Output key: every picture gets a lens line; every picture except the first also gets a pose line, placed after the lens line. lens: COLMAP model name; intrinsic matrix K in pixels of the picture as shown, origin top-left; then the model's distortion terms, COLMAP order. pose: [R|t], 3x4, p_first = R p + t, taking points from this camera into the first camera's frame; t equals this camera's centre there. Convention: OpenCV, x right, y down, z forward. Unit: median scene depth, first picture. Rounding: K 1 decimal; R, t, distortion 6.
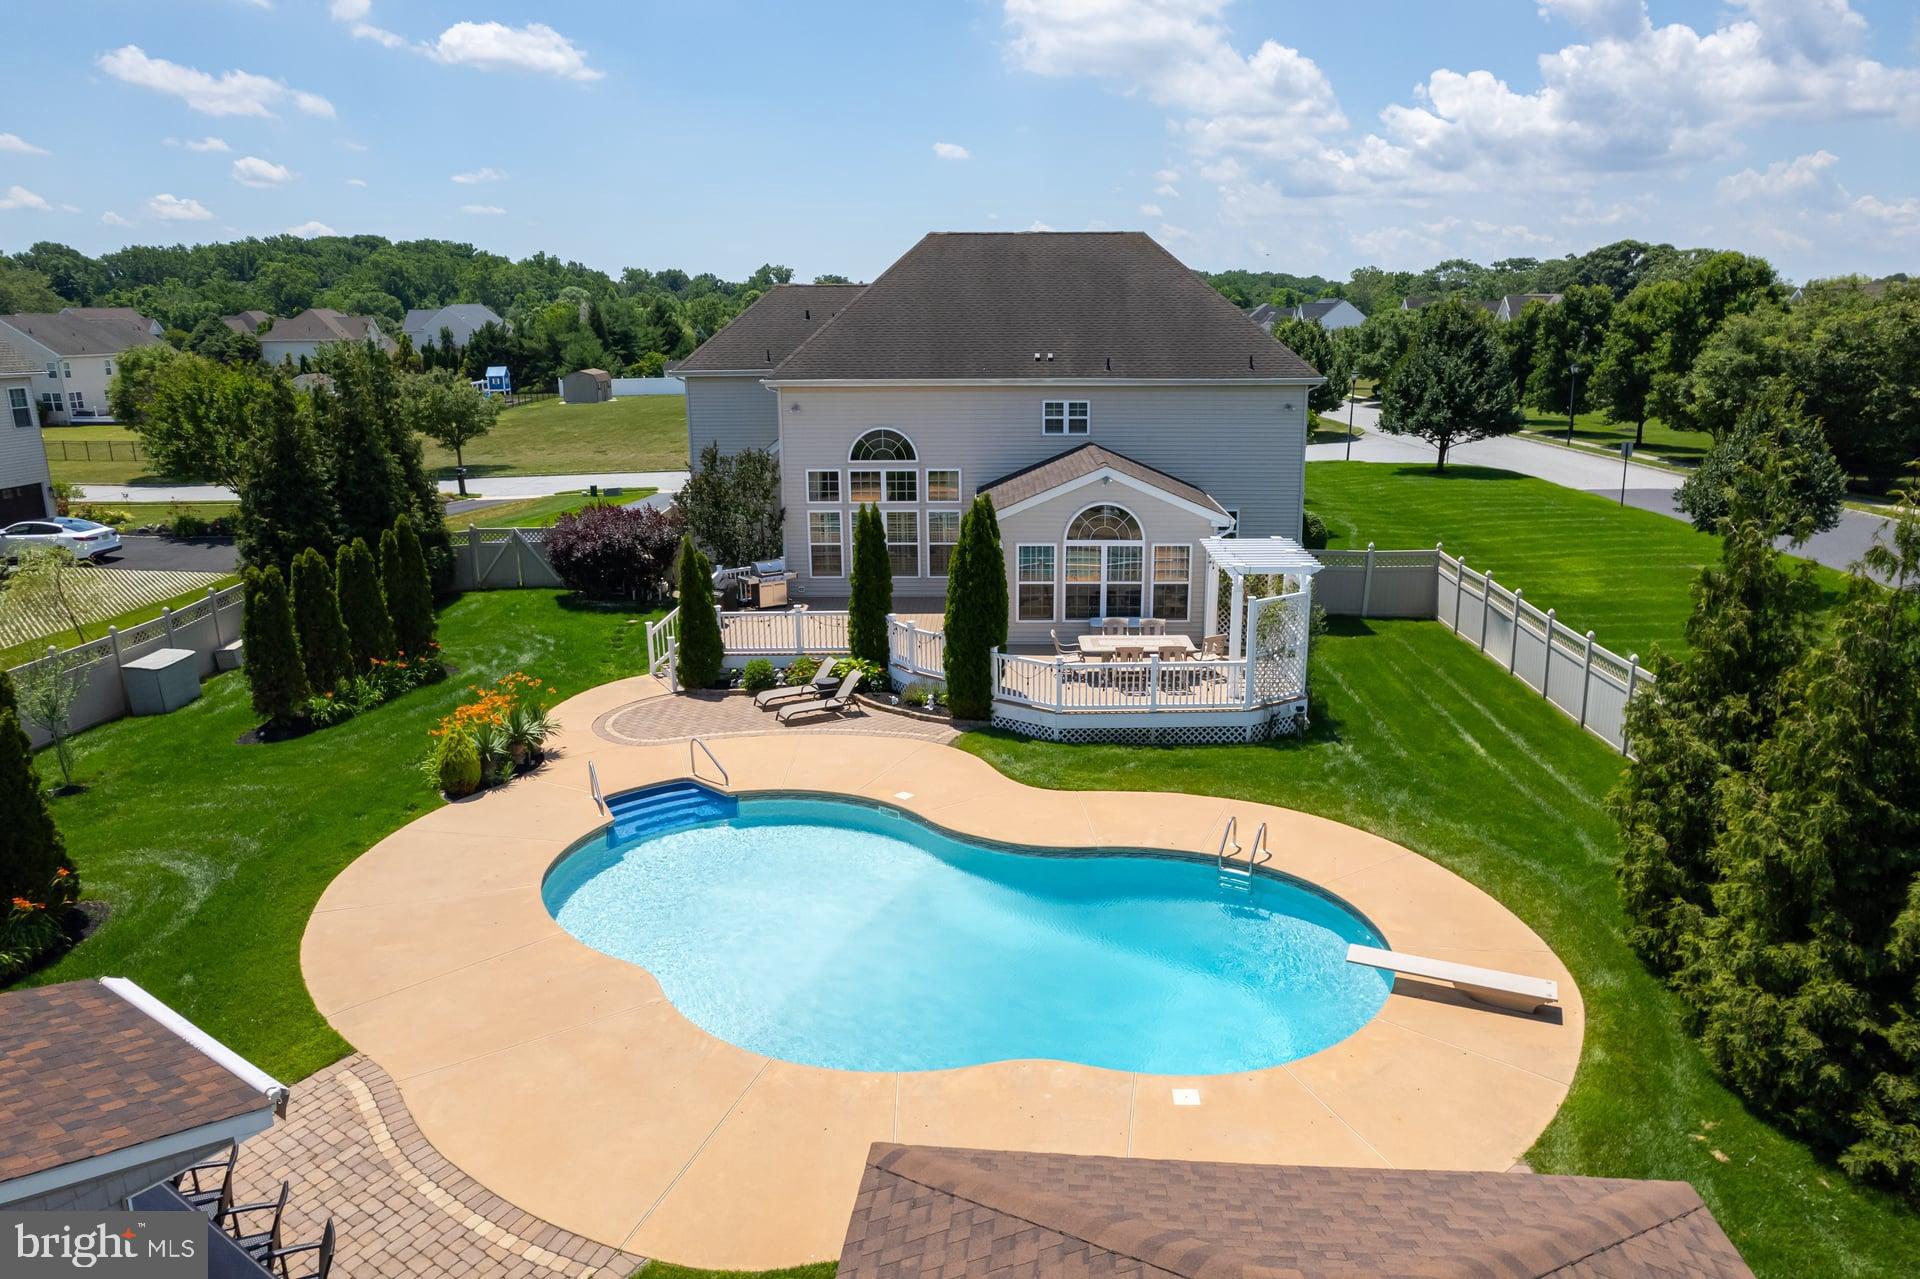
lens RADIAL K [[1307.7, 0, 990.3], [0, 1307.7, 632.7], [0, 0, 1]] dist [-0.075321, 0.088354]
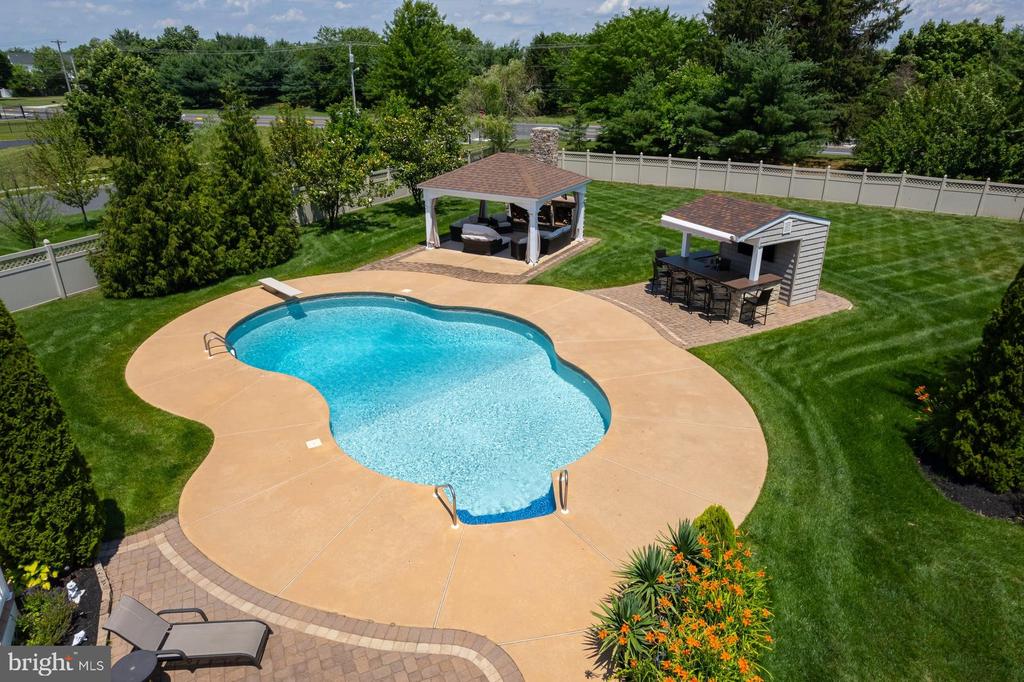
lens RADIAL K [[656.0, 0, 517.7], [0, 656.0, 343.9], [0, 0, 1]] dist [-0.071268, 0.079053]
pose [[-0.907666, -0.160622, 0.387742, -0.314295], [0.112402, 0.797085, 0.593314, -0.192114], [-0.404362, 0.582114, -0.705432, 0.906006]]
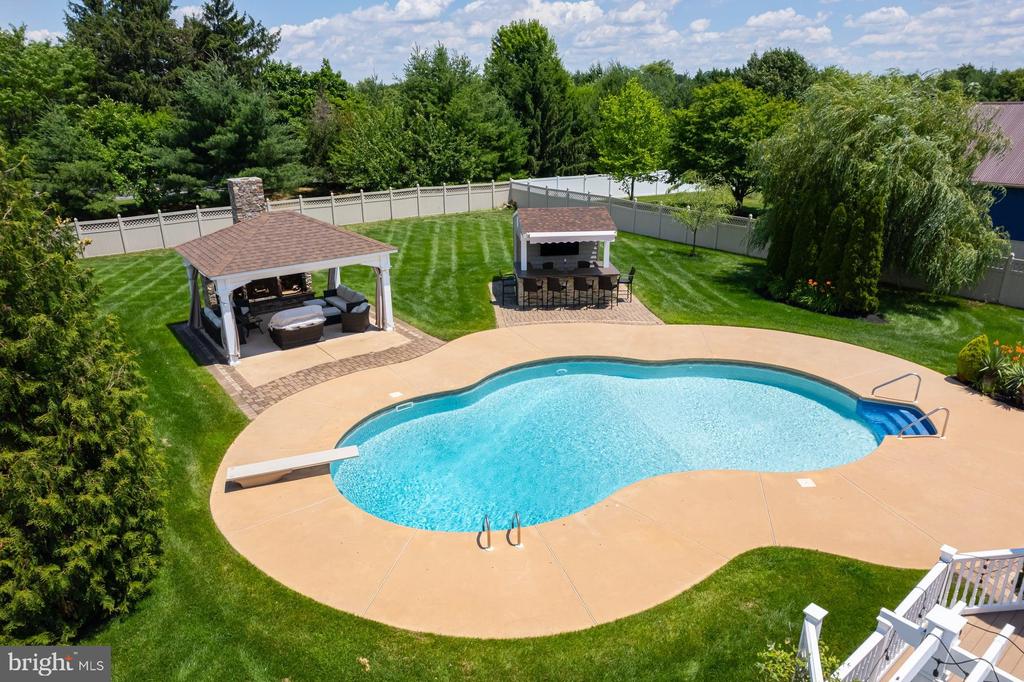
lens RADIAL K [[686.8, 0, 515.8], [0, 686.8, 365.7], [0, 0, 1]] dist [-0.075834, 0.094933]
pose [[-0.759777, 0.252422, -0.599184, 0.307790], [-0.149595, 0.828970, 0.538915, -0.161942], [0.632740, 0.499090, -0.592072, 0.799333]]
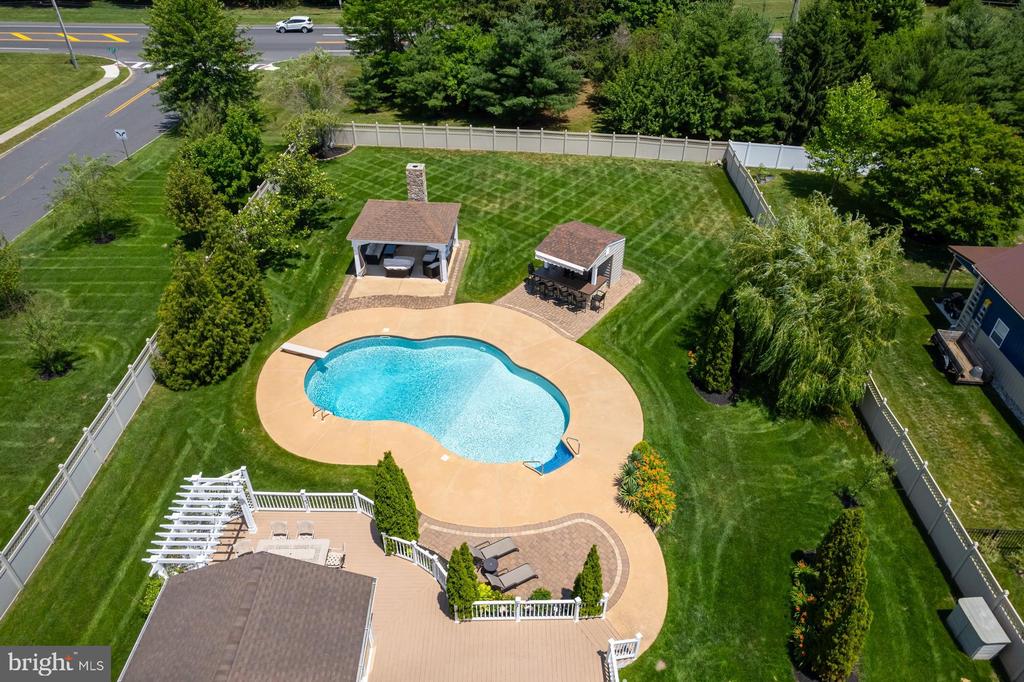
lens RADIAL K [[701.1, 0, 536.8], [0, 701.1, 336.3], [0, 0, 1]] dist [-0.069577, 0.079187]
pose [[-0.999428, 0.002319, -0.033738, -0.134213], [-0.024737, 0.630152, 0.776078, -0.696802], [0.023060, 0.776469, -0.629734, 1.143786]]
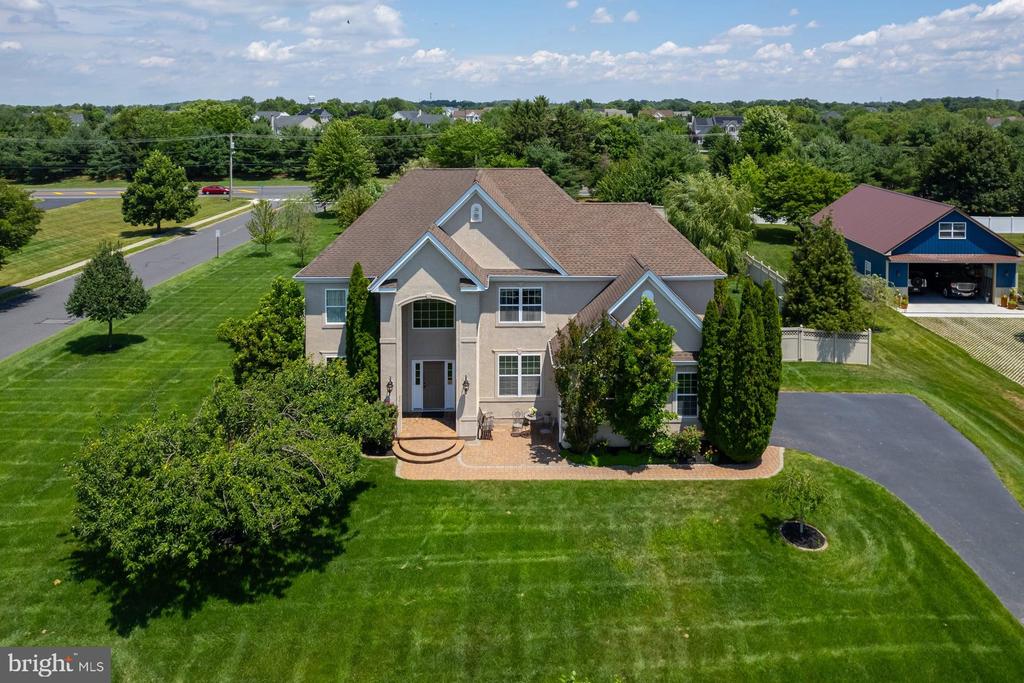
lens RADIAL K [[746.5, 0, 531.9], [0, 746.5, 132.1], [0, 0, 1]] dist [-0.012982, -0.010308]
pose [[-0.999435, 0.005083, -0.033226, -0.011218], [-0.004637, 0.958195, 0.286078, -0.775382], [0.033291, 0.286071, -0.957630, 2.338613]]
